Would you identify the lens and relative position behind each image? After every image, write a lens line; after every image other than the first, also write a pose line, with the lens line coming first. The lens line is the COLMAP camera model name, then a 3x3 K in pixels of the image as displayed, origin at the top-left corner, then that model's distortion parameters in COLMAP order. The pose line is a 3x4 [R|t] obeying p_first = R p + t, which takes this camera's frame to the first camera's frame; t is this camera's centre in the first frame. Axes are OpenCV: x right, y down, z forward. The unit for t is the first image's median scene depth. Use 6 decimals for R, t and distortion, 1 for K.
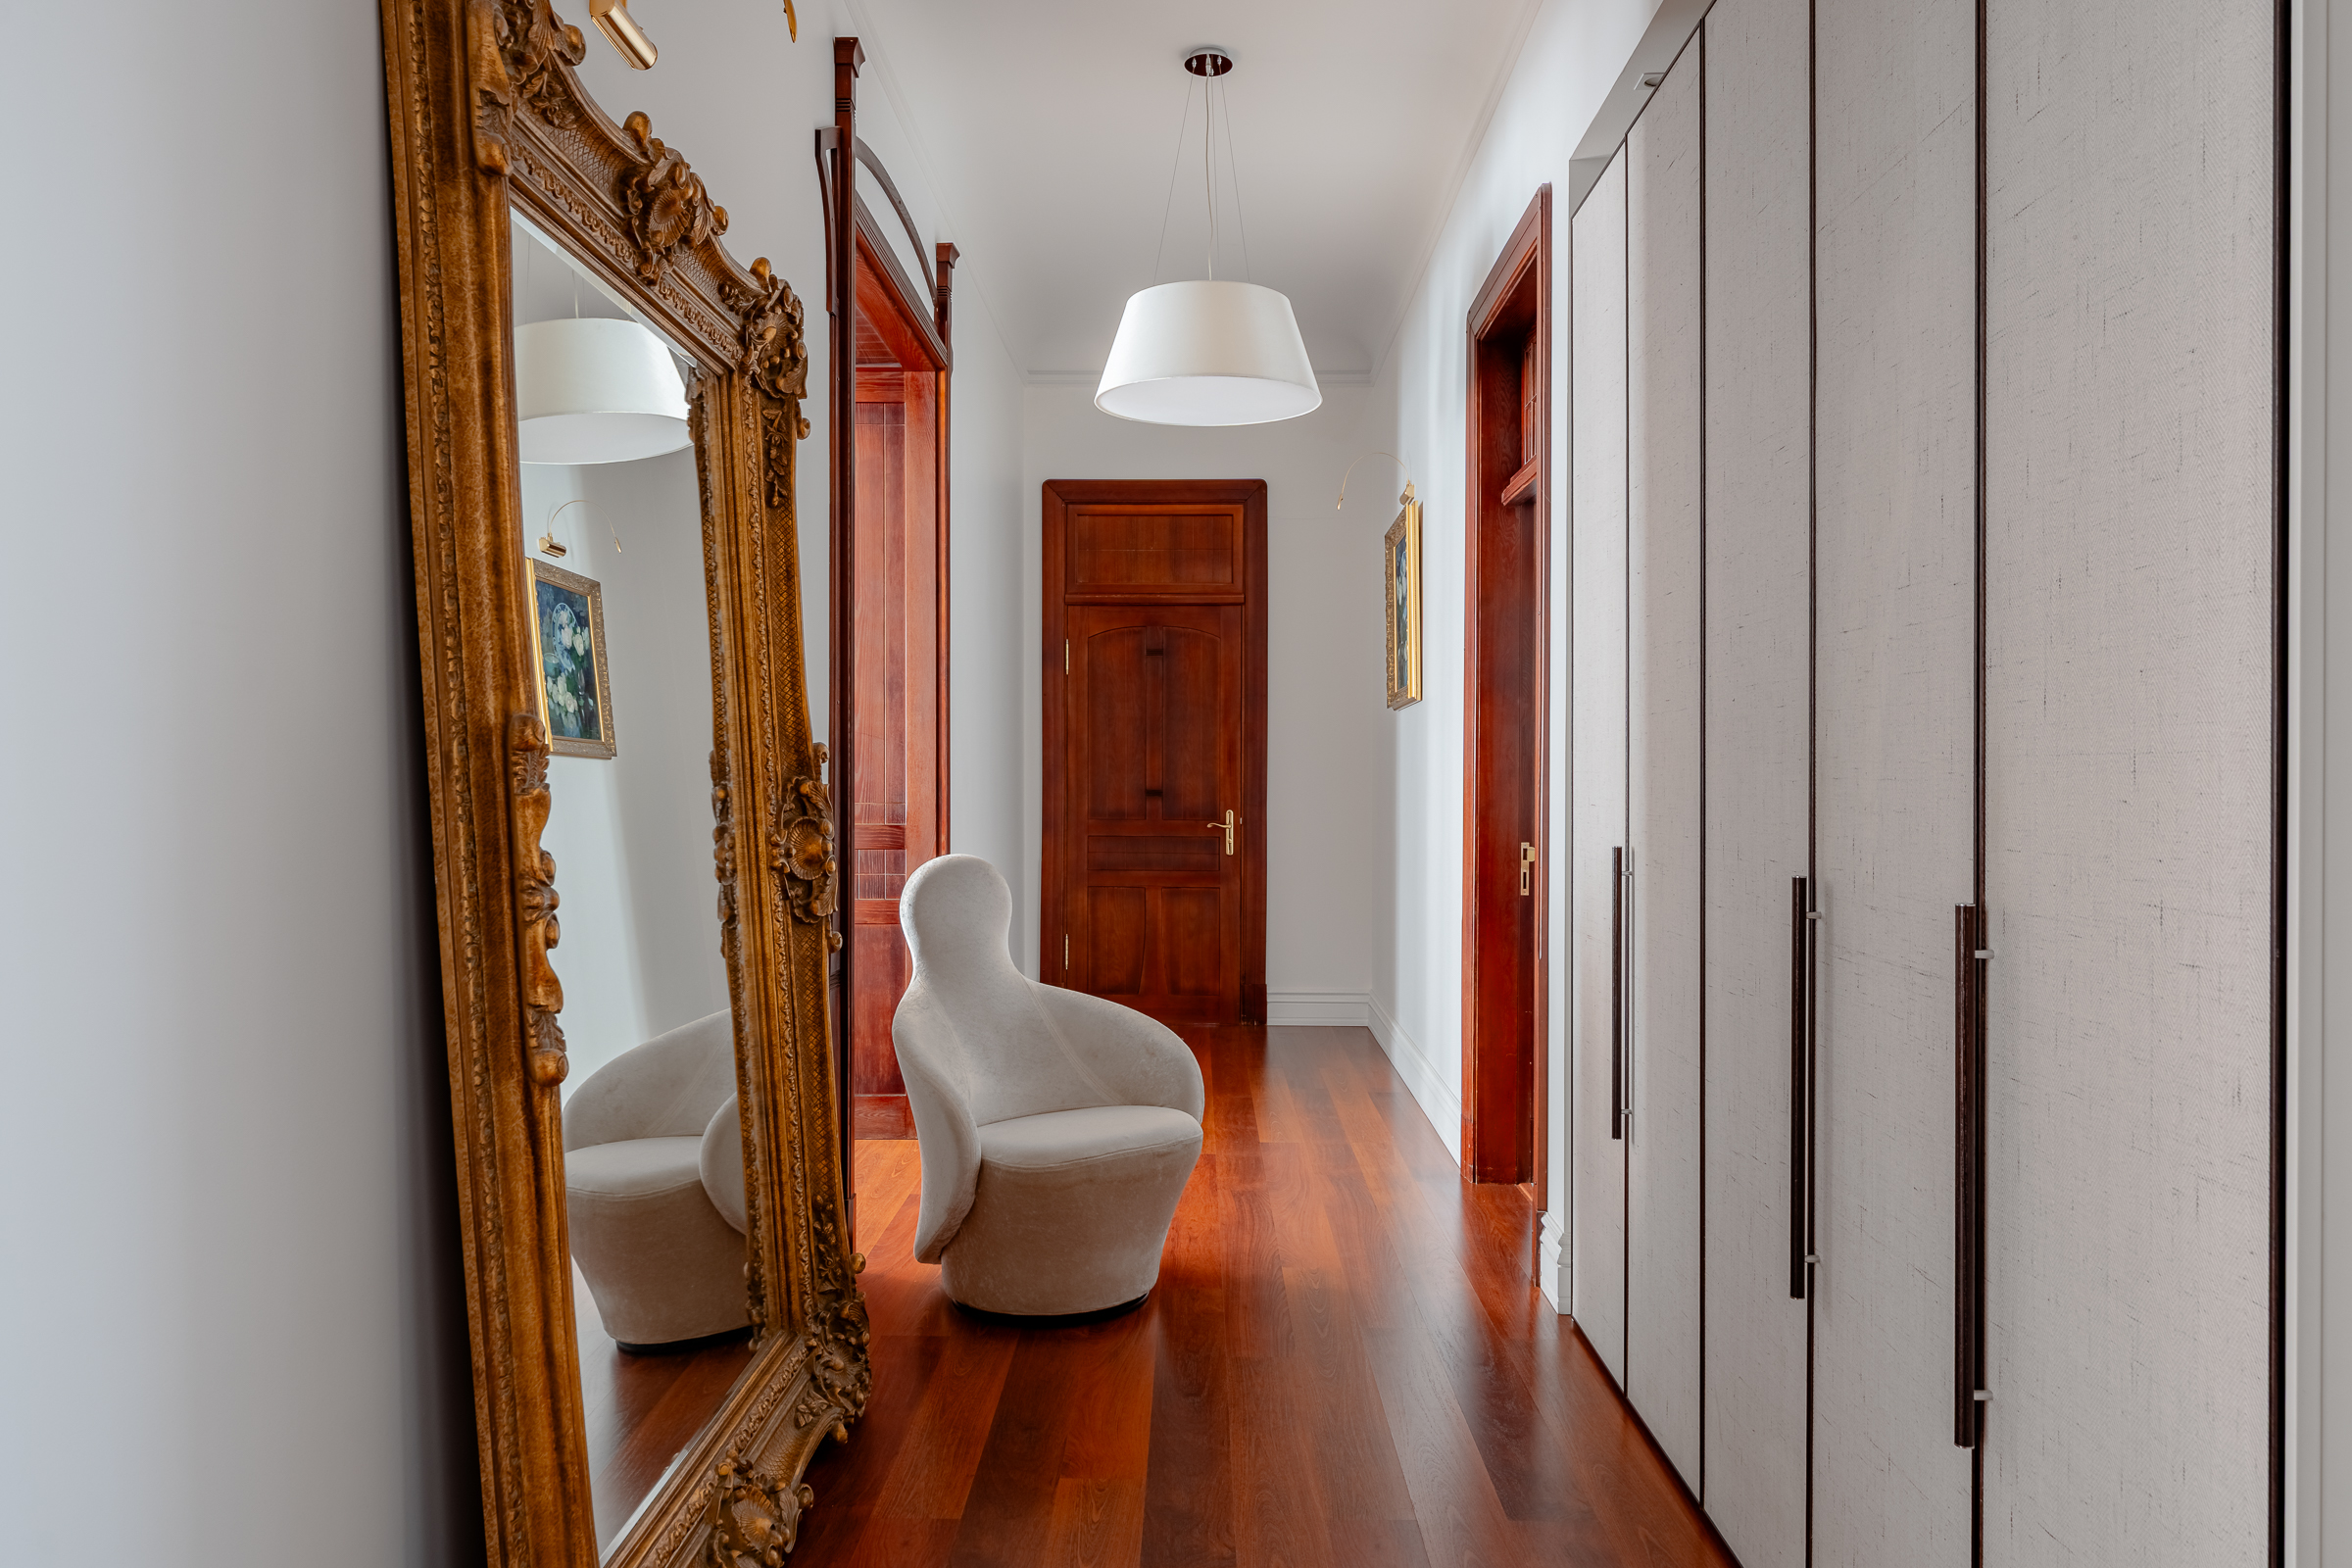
lens RADIAL K [[1574.1, 0, 1176.0], [0, 1574.1, 784.0], [0, 0, 1]] dist [-0.003529, -0.000845]
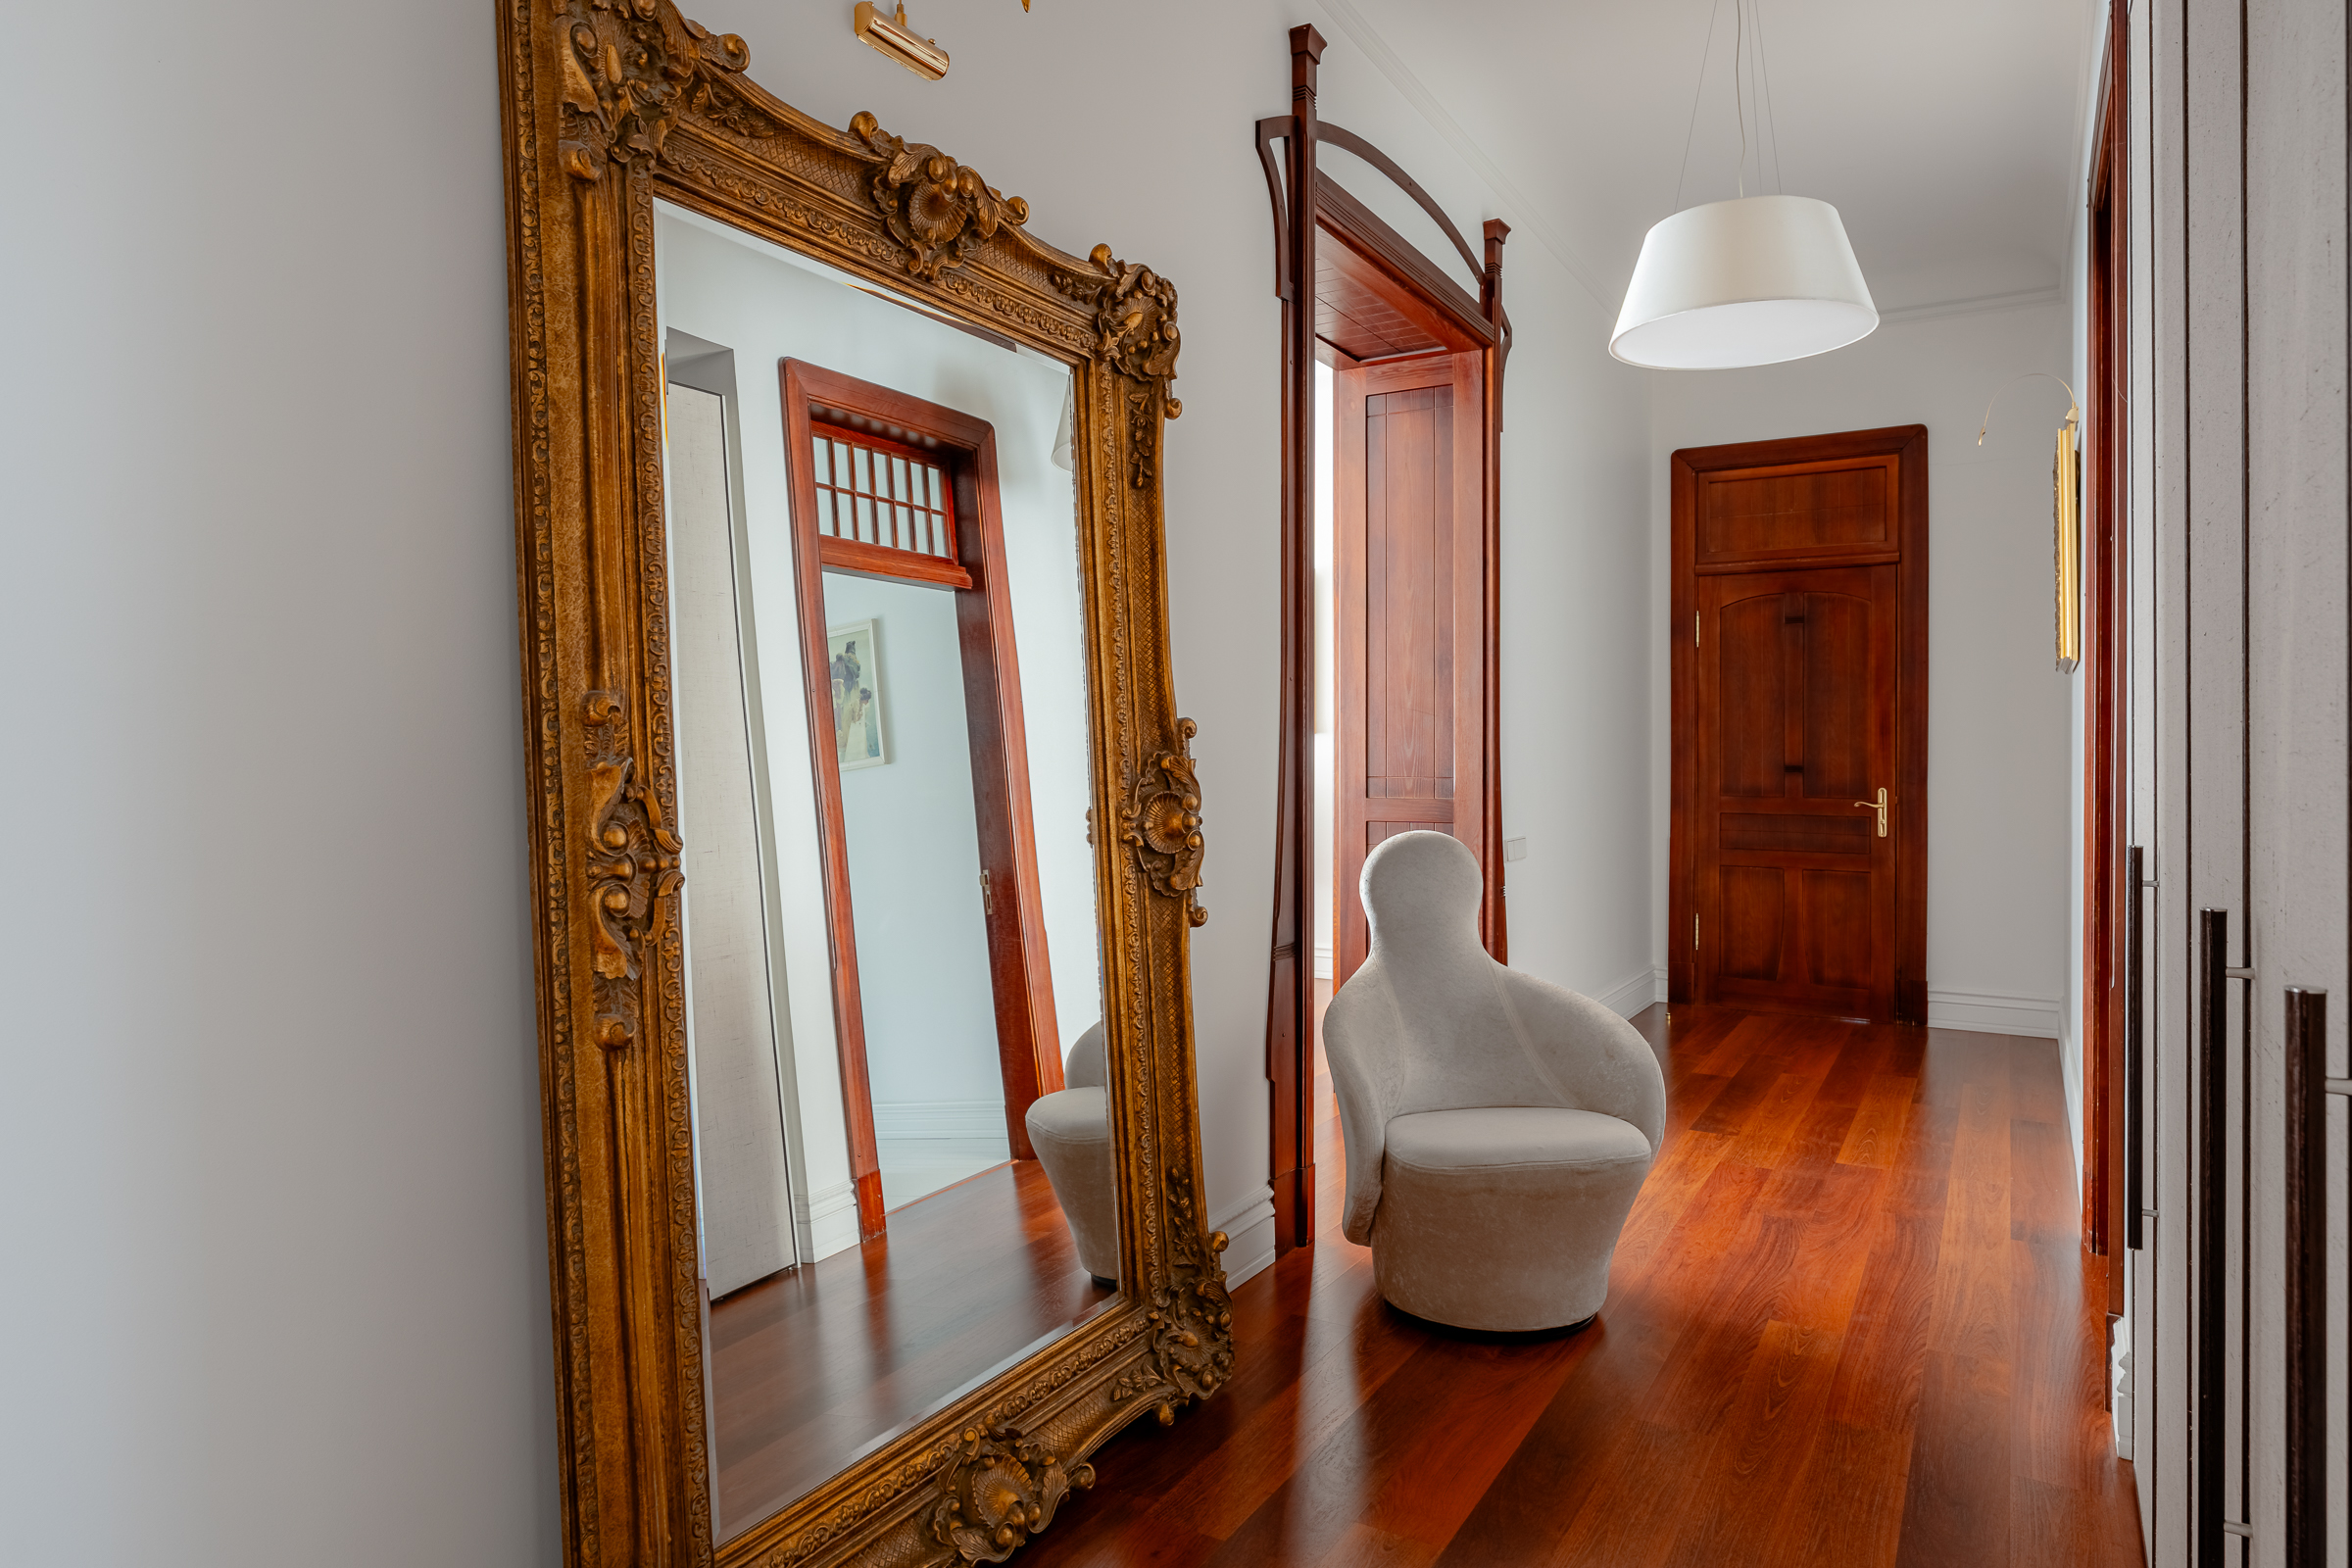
lens RADIAL K [[1406.4, 0, 1178.1], [0, 1406.4, 751.2], [0, 0, 1]] dist [-0.001913, -0.001030]
pose [[0.867956, -0.001579, -0.496639, 0.219626], [-0.001228, 0.999985, -0.005326, 0.000034], [0.496640, 0.005233, 0.867941, 0.218970]]
